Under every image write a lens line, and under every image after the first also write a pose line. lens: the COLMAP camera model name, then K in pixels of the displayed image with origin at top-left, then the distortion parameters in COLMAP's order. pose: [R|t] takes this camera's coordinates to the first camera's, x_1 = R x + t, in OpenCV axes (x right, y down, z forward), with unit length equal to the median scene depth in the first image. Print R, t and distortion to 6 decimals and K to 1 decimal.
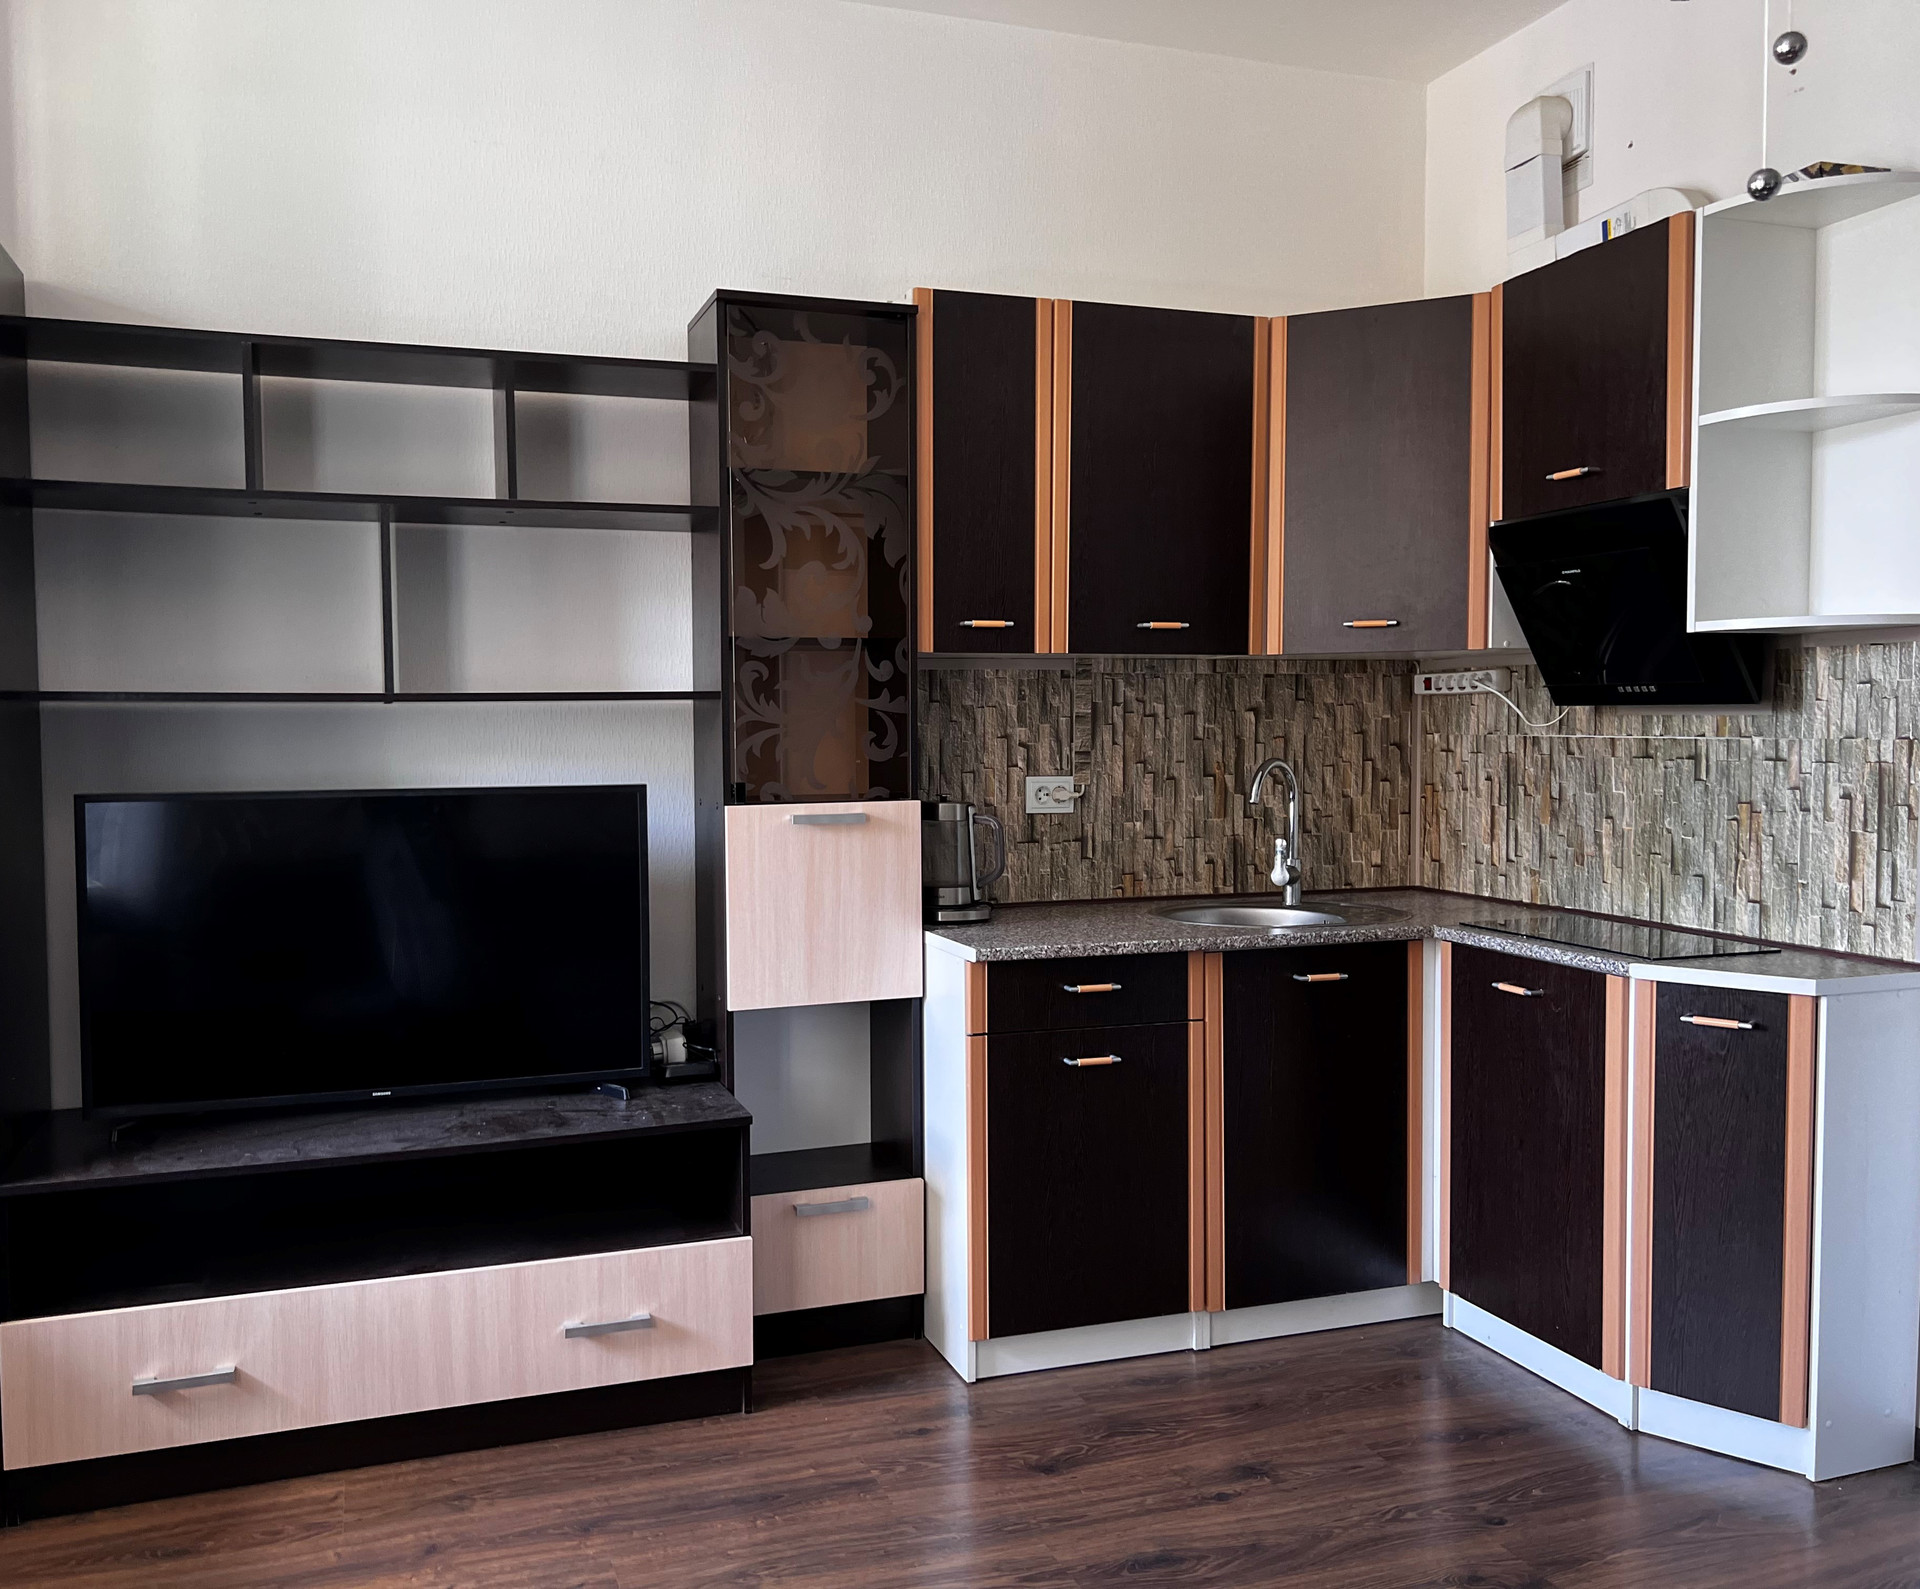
lens RADIAL K [[1599.2, 0, 902.6], [0, 1599.2, 803.3], [0, 0, 1]] dist [0.062012, -0.072375]
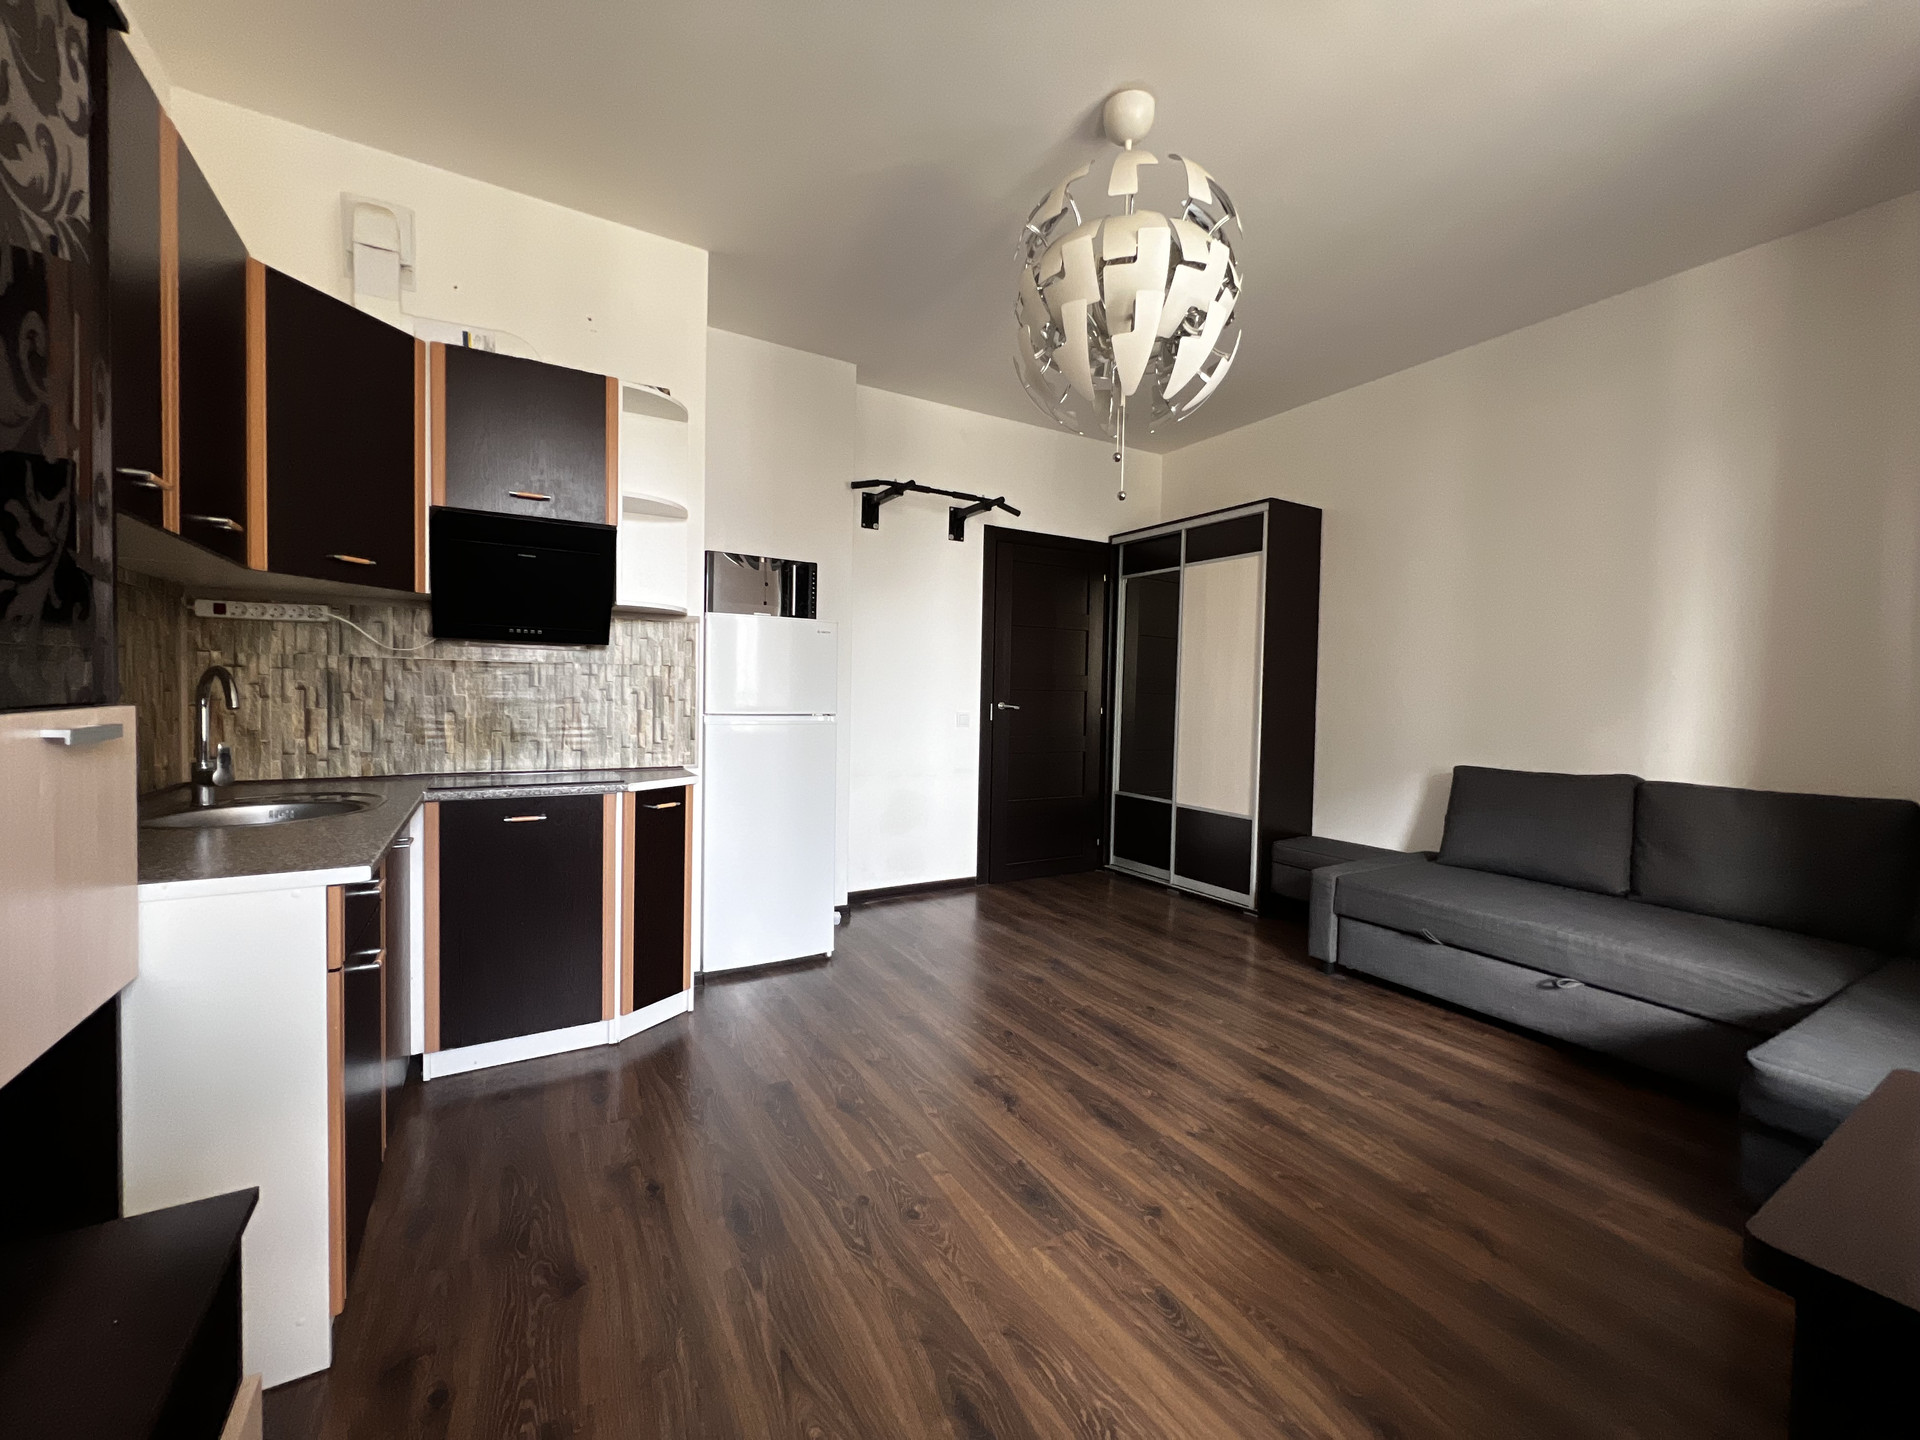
lens RADIAL K [[767.6, 0, 958.5], [0, 767.6, 713.7], [0, 0, 1]] dist [-0.000969, 0.000353]
pose [[-0.209944, -0.026735, 0.977348, -0.420141], [0.033718, 0.998833, 0.034566, 0.002322], [-0.977132, 0.040211, -0.208798, 0.724250]]
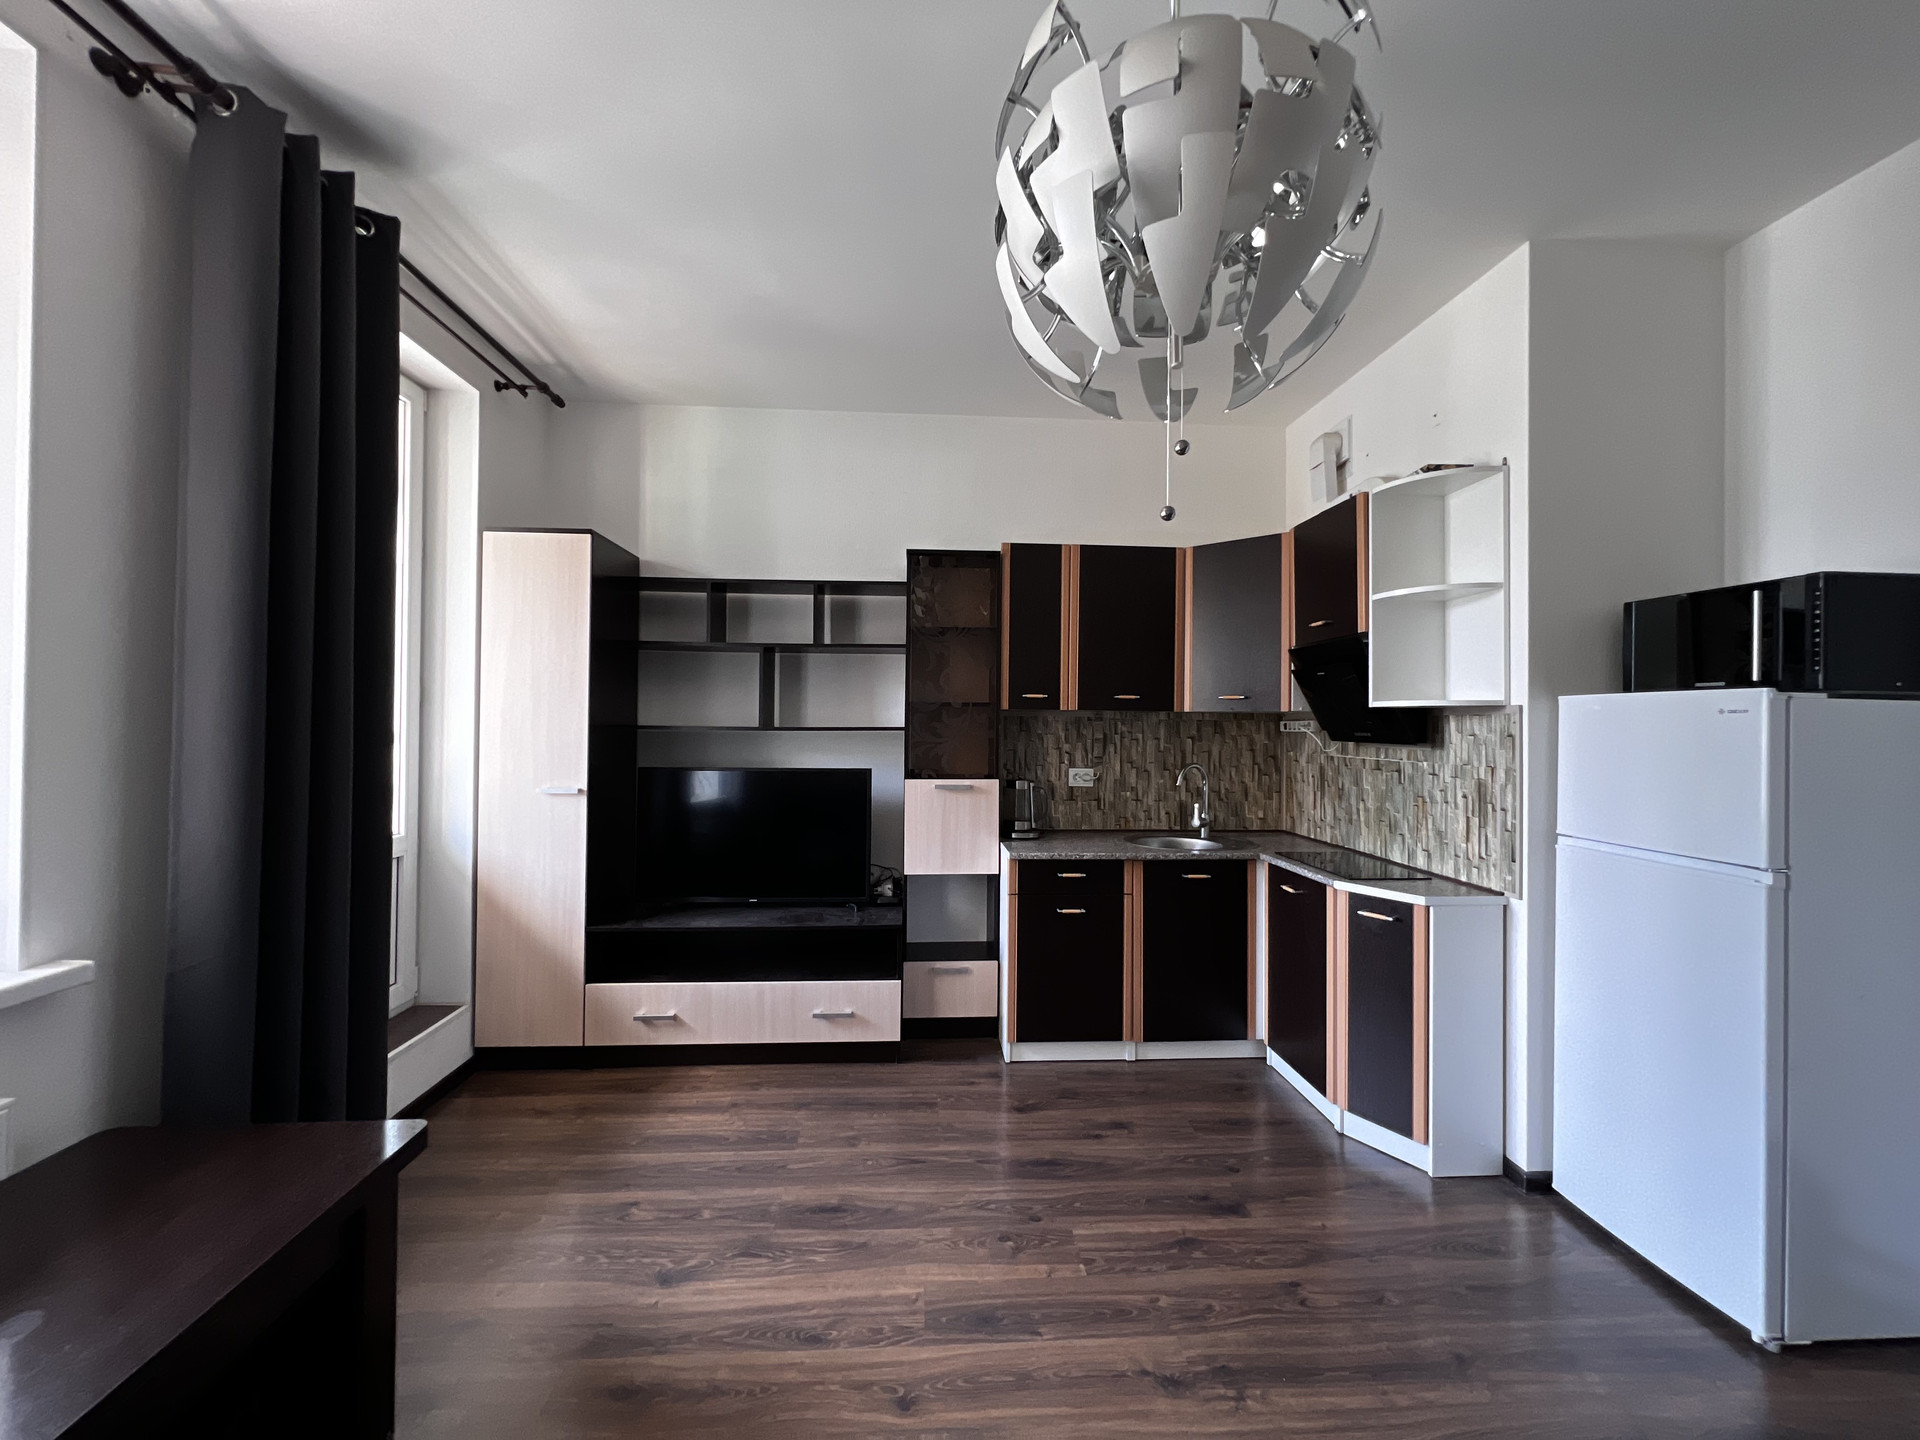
lens RADIAL K [[767.6, 0, 958.5], [0, 767.6, 713.7], [0, 0, 1]] dist [-0.000969, 0.000353]
pose [[0.965531, 0.011943, -0.260012, 0.228001], [-0.029076, 0.997644, -0.062145, -0.024756], [0.258657, 0.067563, 0.963603, 0.001744]]
